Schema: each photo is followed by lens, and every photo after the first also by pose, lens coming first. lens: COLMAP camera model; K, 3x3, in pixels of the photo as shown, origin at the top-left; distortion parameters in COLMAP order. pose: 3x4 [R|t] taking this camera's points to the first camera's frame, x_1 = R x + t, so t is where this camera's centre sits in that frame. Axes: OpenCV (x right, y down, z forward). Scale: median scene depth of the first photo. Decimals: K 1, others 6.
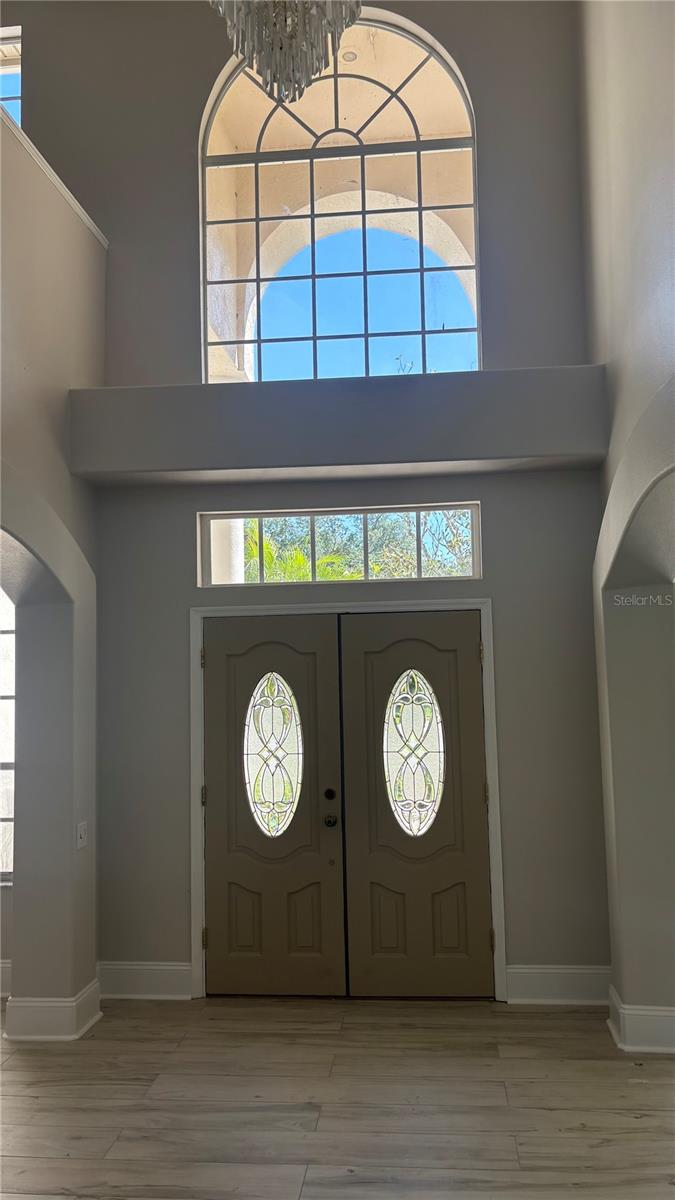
lens RADIAL K [[915.2, 0, 337.5], [0, 915.2, 598.6], [0, 0, 1]] dist [0.052867, -0.053069]
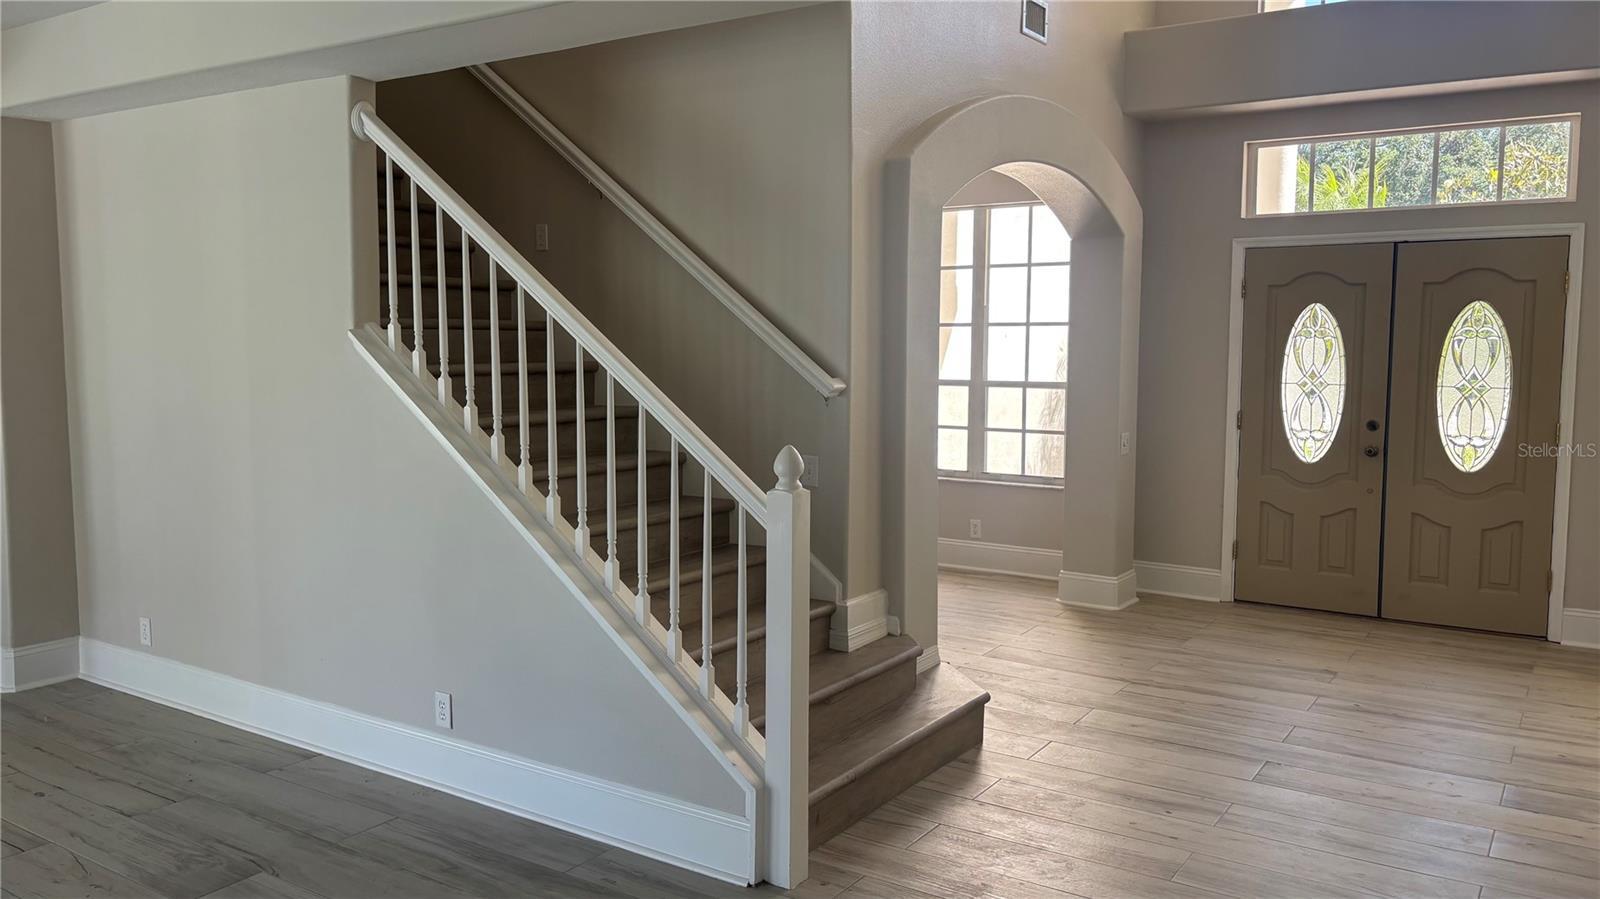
lens RADIAL K [[1220.2, 0, 805.5], [0, 1220.2, 443.8], [0, 0, 1]] dist [0.052867, -0.053069]
pose [[0.884835, 0.063462, -0.461563, 0.065886], [0.017097, 0.985590, 0.168287, -0.003680], [0.465592, -0.156798, 0.870999, -0.463573]]
